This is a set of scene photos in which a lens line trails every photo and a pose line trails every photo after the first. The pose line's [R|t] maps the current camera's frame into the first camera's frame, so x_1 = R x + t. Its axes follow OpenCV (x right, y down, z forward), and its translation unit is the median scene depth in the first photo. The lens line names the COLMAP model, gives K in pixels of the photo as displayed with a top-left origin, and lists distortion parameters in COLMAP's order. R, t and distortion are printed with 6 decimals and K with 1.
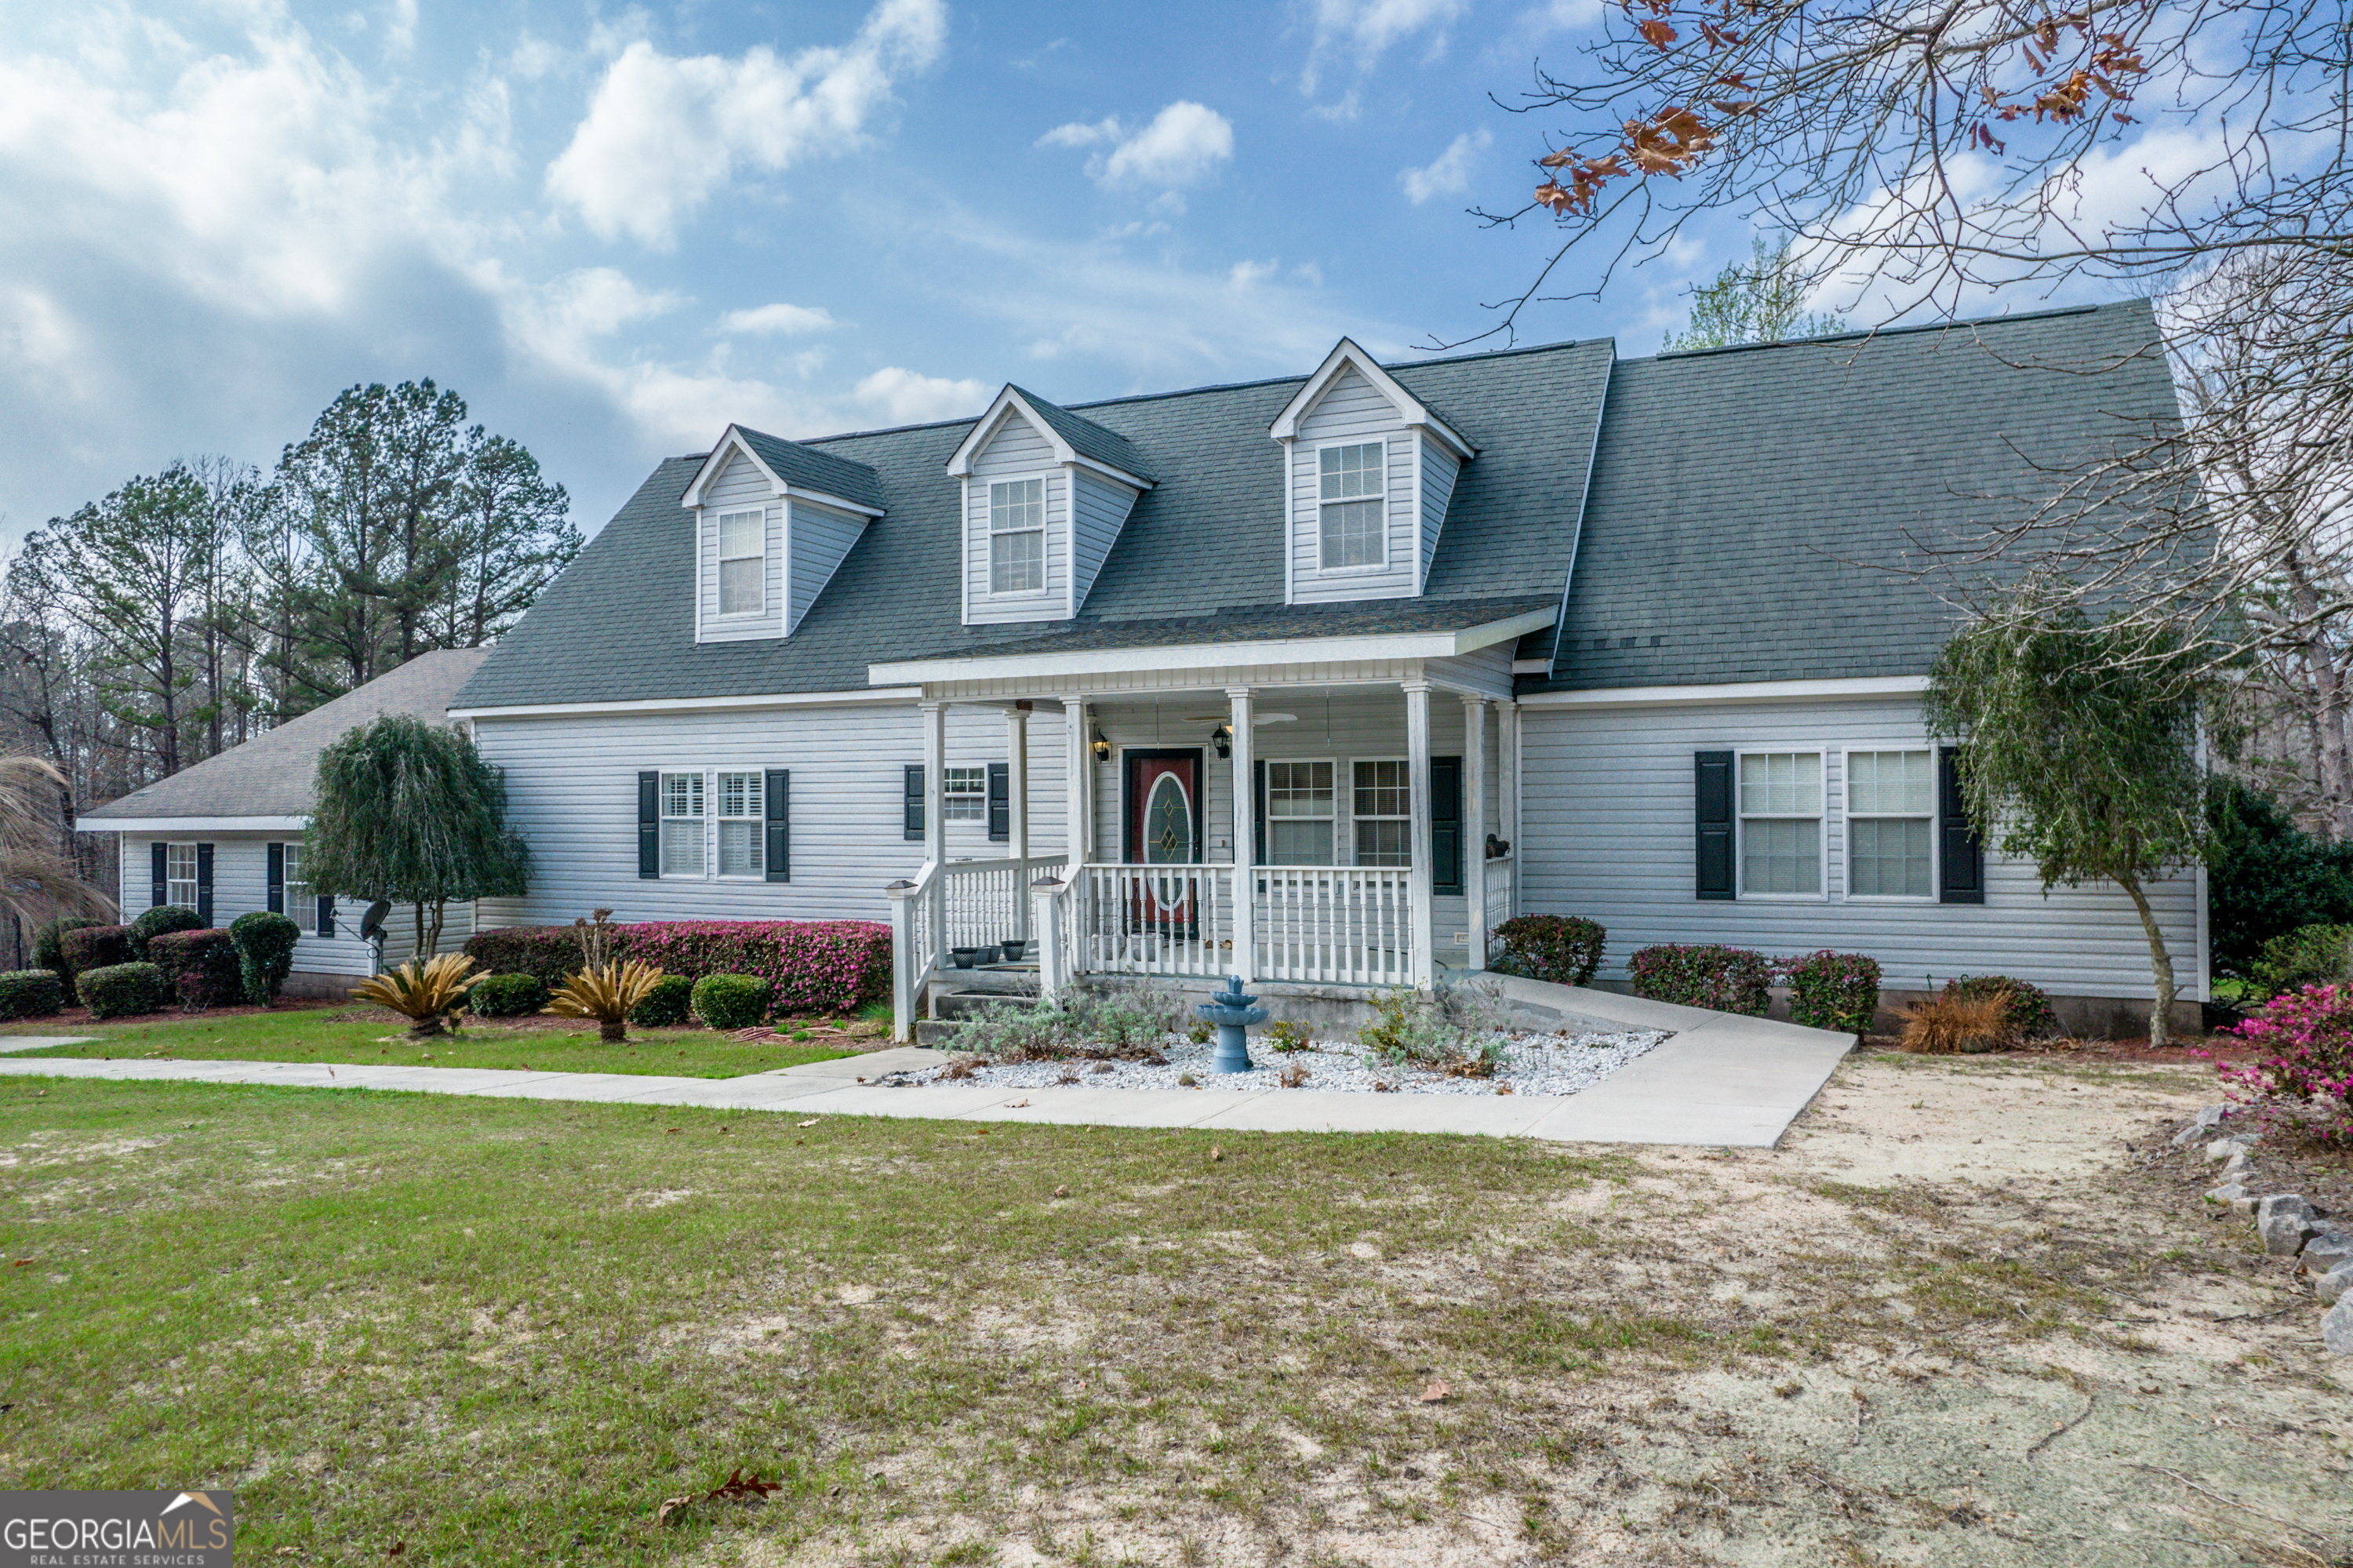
lens RADIAL K [[1528.3, 0, 1176.5], [0, 1528.3, 784.0], [0, 0, 1]] dist [-0.069647, 0.058412]
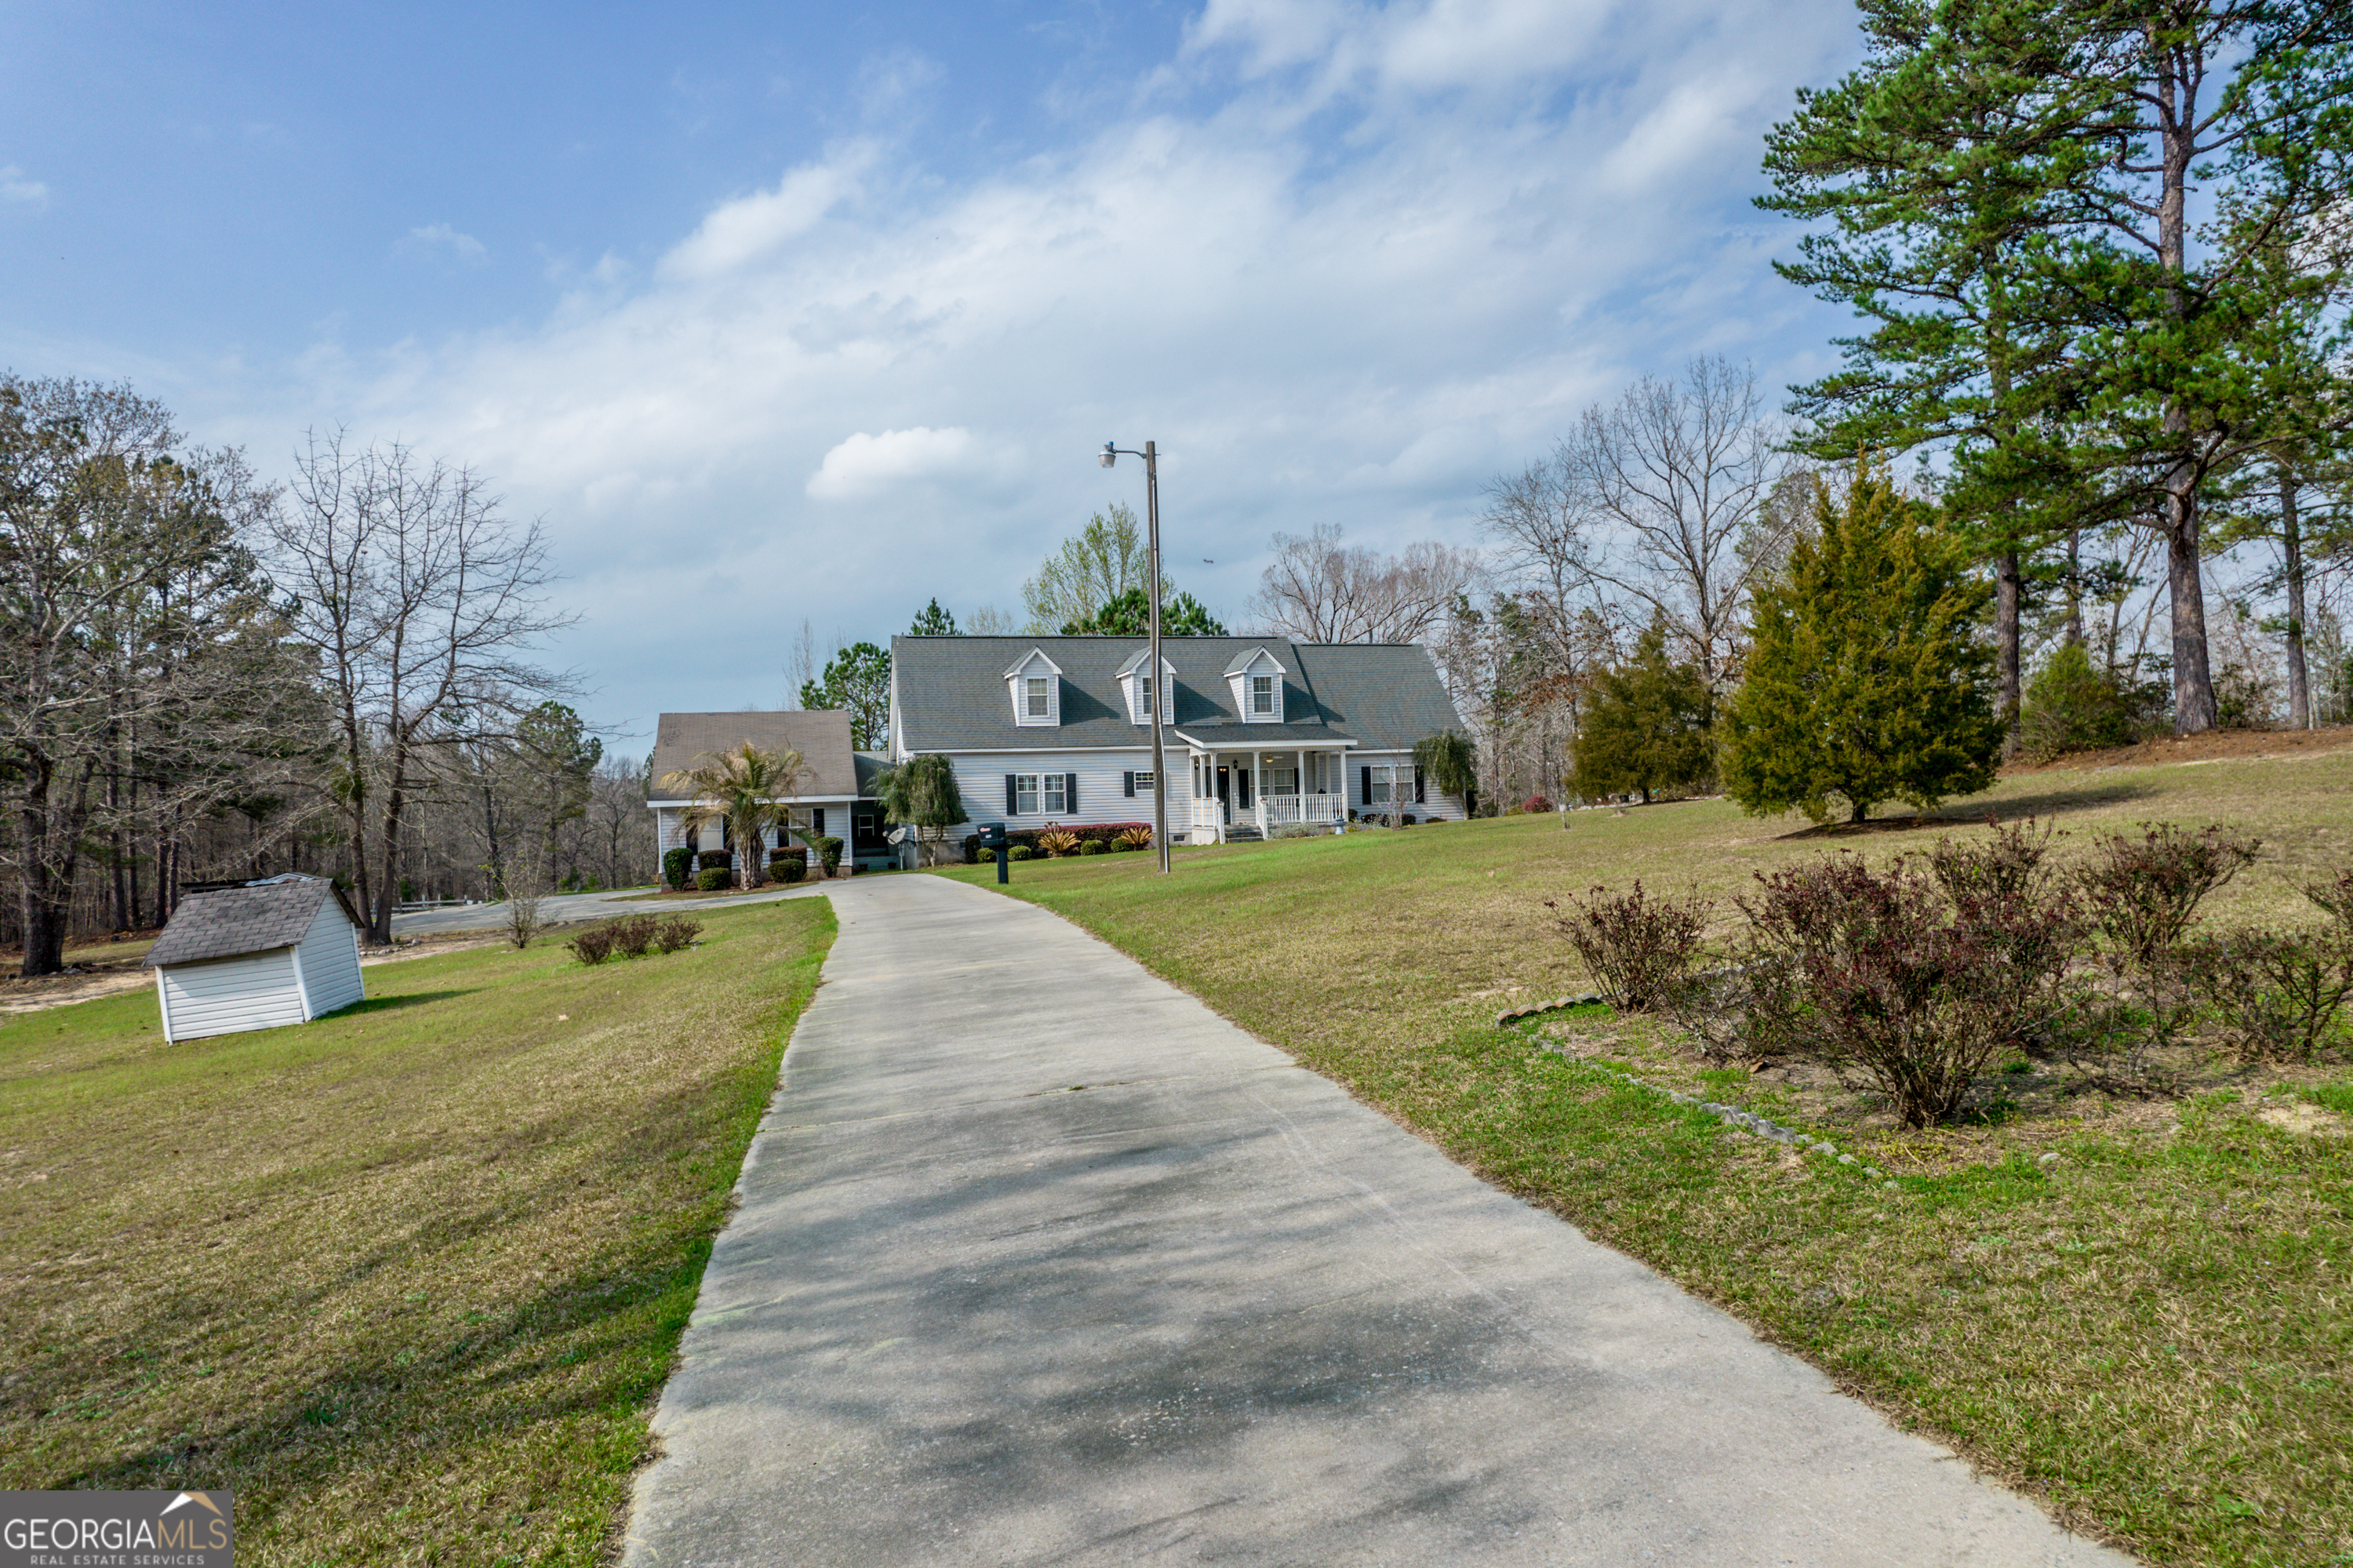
lens RADIAL K [[1499.7, 0, 1183.8], [0, 1499.7, 785.9], [0, 0, 1]] dist [-0.081870, 0.072419]
pose [[0.772751, -0.008410, 0.634653, -1.949829], [0.014643, 0.999882, -0.004579, 0.030582], [-0.634540, 0.012831, 0.772783, -1.336302]]
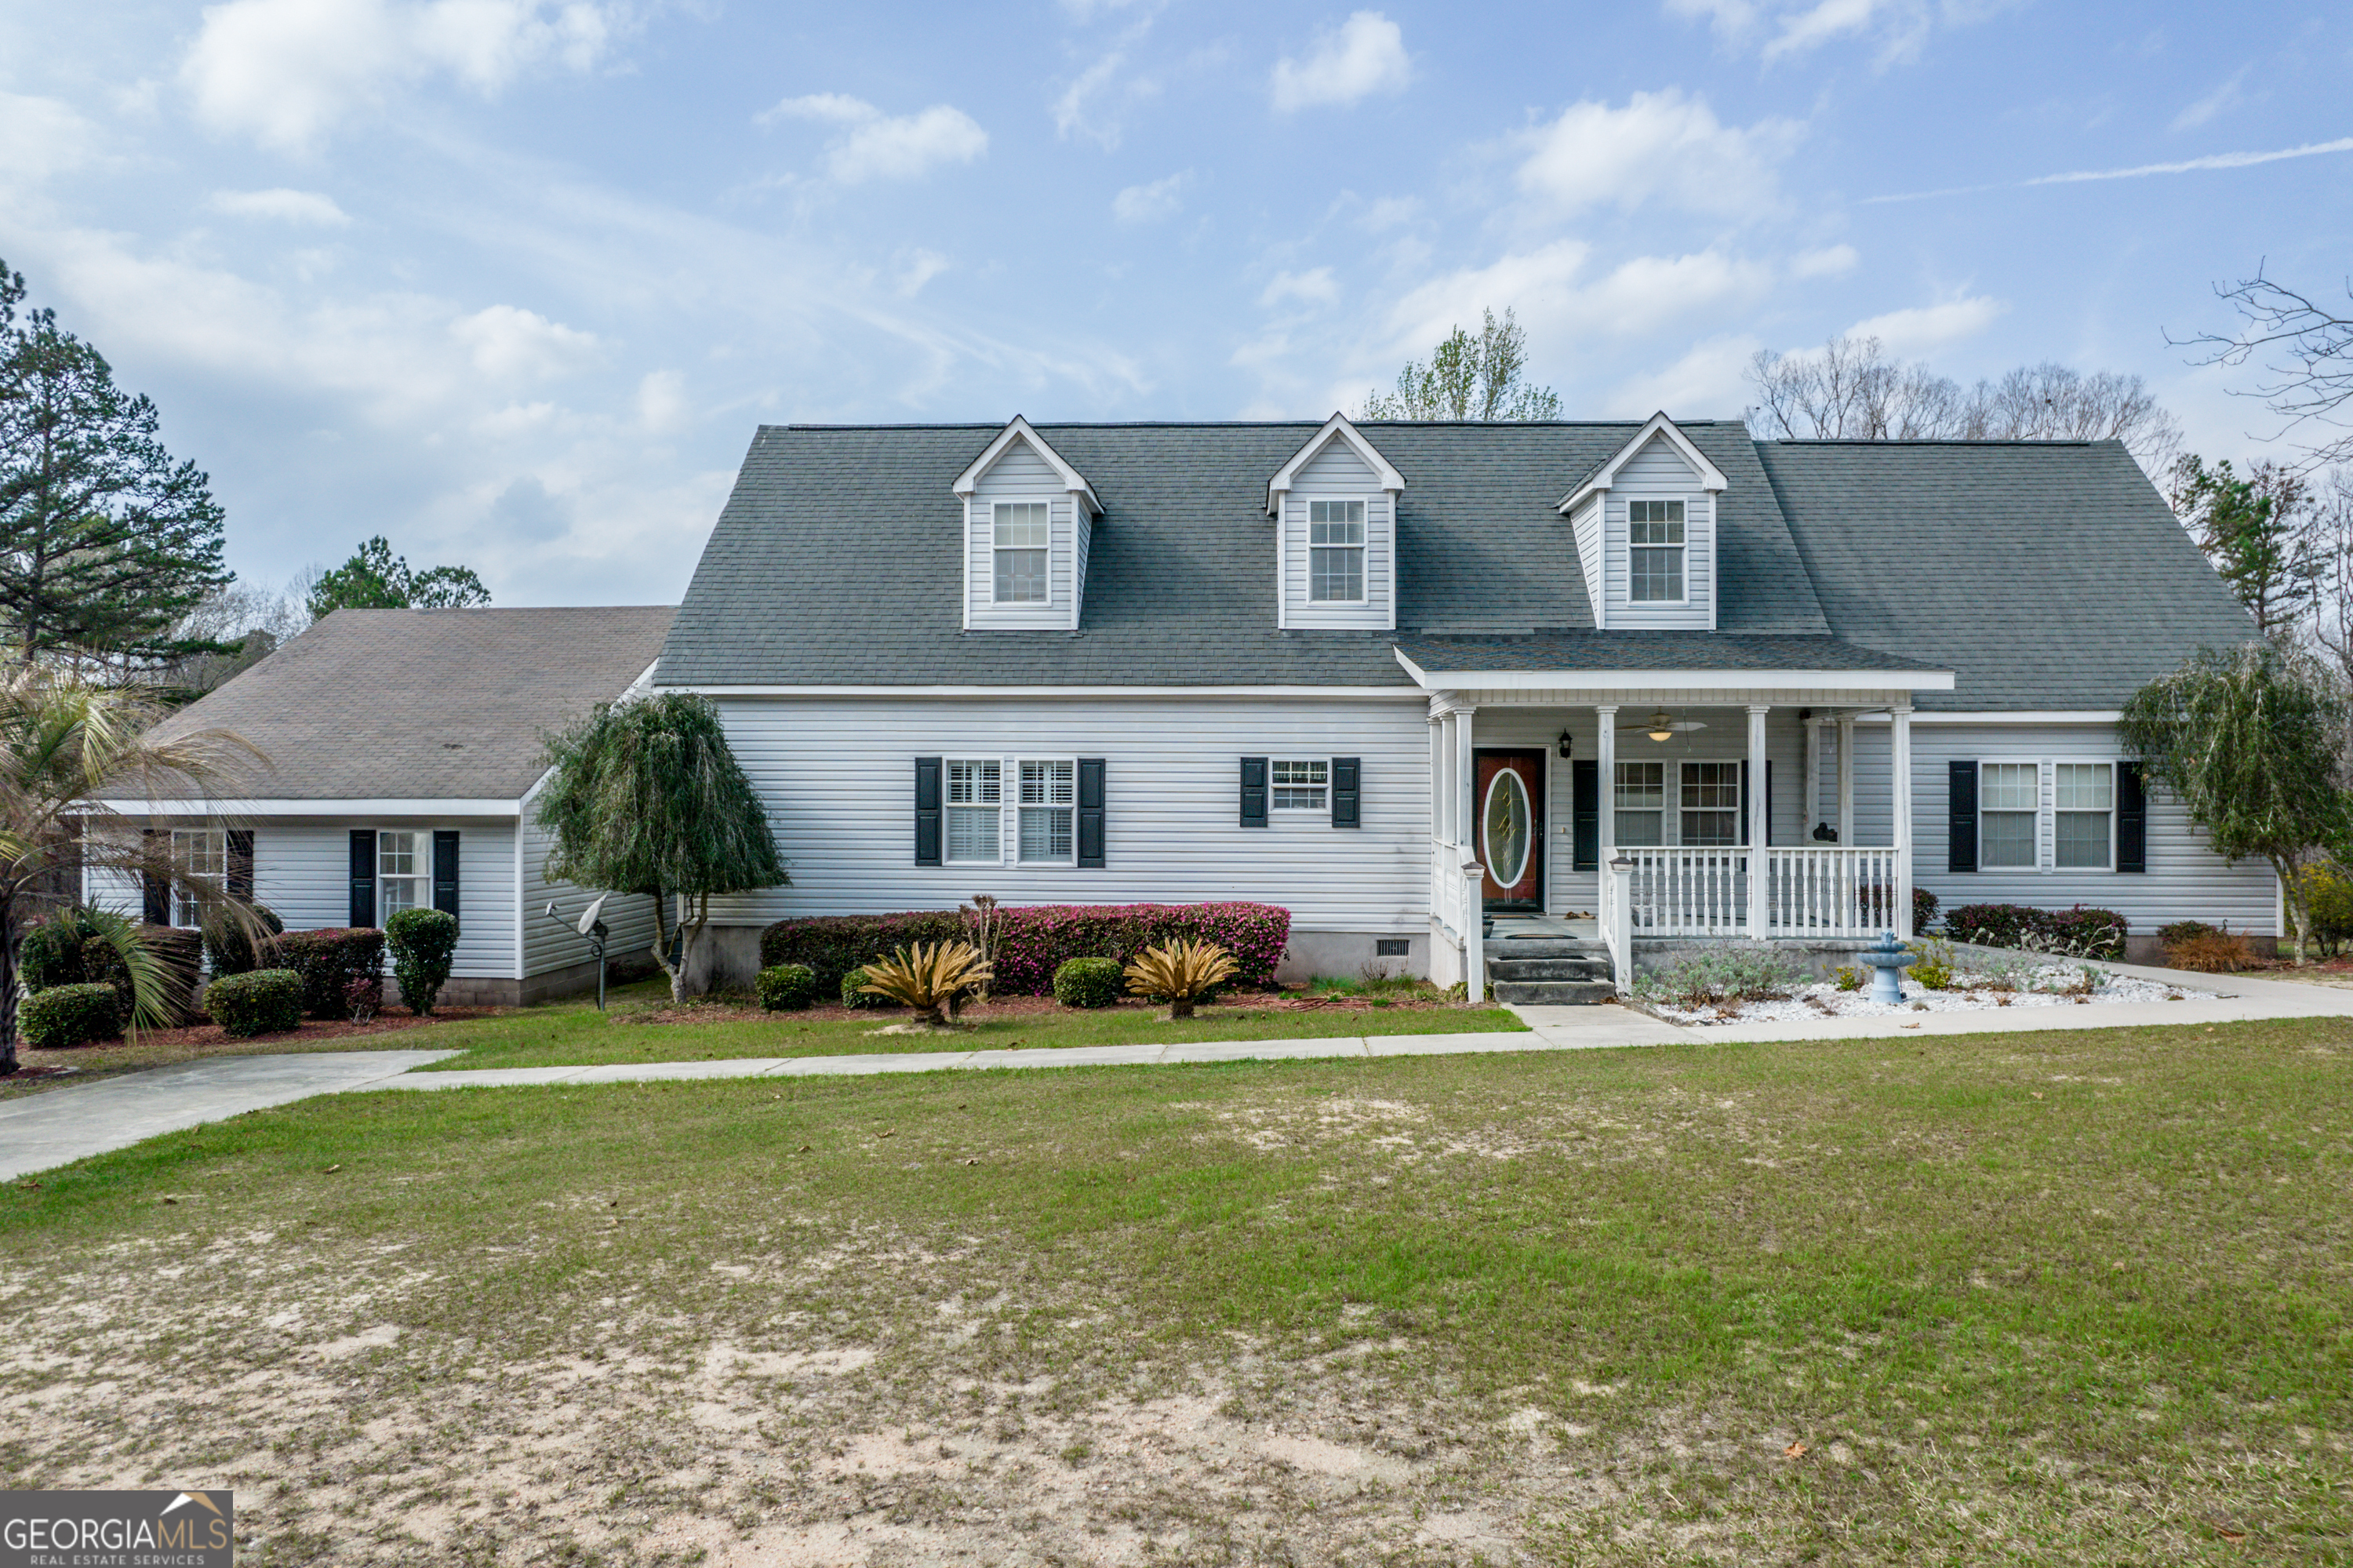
lens RADIAL K [[1610.2, 0, 1167.1], [0, 1610.2, 778.8], [0, 0, 1]] dist [-0.035589, -0.000301]
pose [[0.926487, 0.012018, 0.376136, -0.655179], [-0.014822, 0.999880, 0.004561, -0.001635], [-0.376035, -0.009801, 0.926553, -0.031394]]
